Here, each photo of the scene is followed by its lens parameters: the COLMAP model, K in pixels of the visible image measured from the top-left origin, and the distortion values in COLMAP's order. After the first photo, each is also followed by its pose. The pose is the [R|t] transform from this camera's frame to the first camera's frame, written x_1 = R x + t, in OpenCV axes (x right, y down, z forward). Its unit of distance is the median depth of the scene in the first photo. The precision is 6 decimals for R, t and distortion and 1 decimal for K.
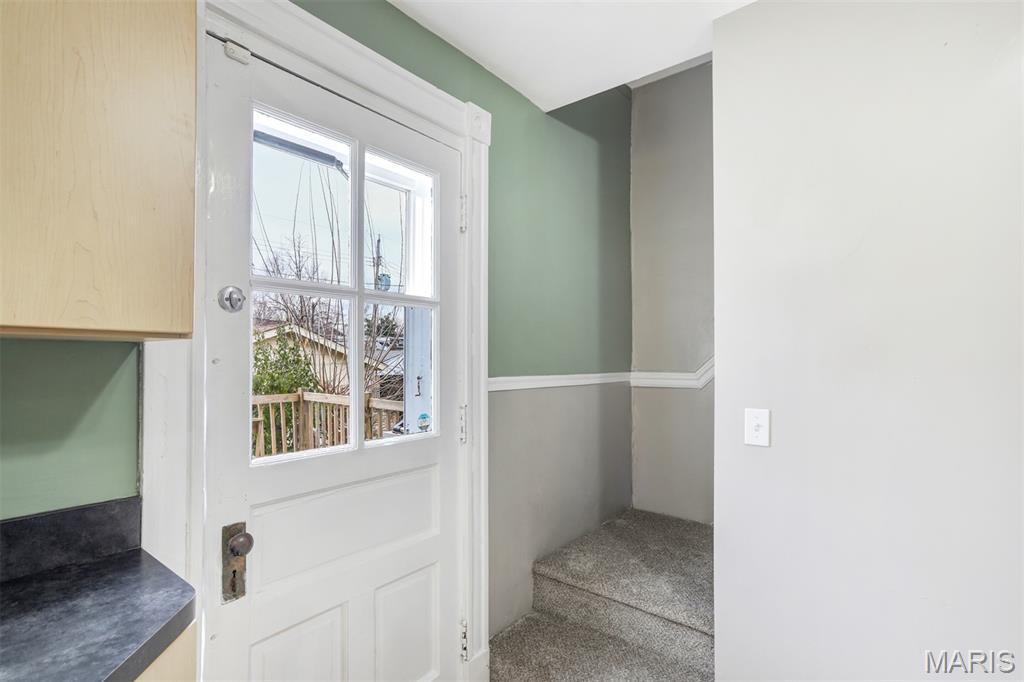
lens RADIAL K [[505.0, 0, 510.2], [0, 505.0, 348.2], [0, 0, 1]] dist [-0.019194, 0.027108]
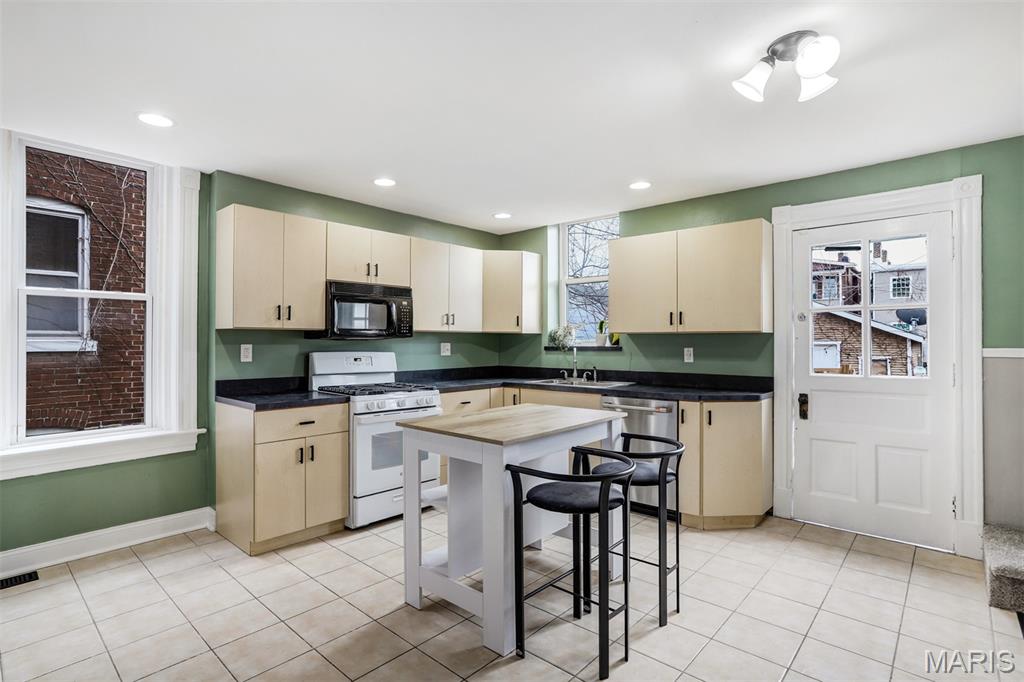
lens RADIAL K [[495.6, 0, 496.3], [0, 495.6, 339.1], [0, 0, 1]] dist [-0.039331, 0.037725]
pose [[-0.084019, -0.007803, -0.996434, 1.627185], [0.017510, 0.999803, -0.009306, 0.018271], [0.996310, -0.018230, -0.083866, -0.354349]]
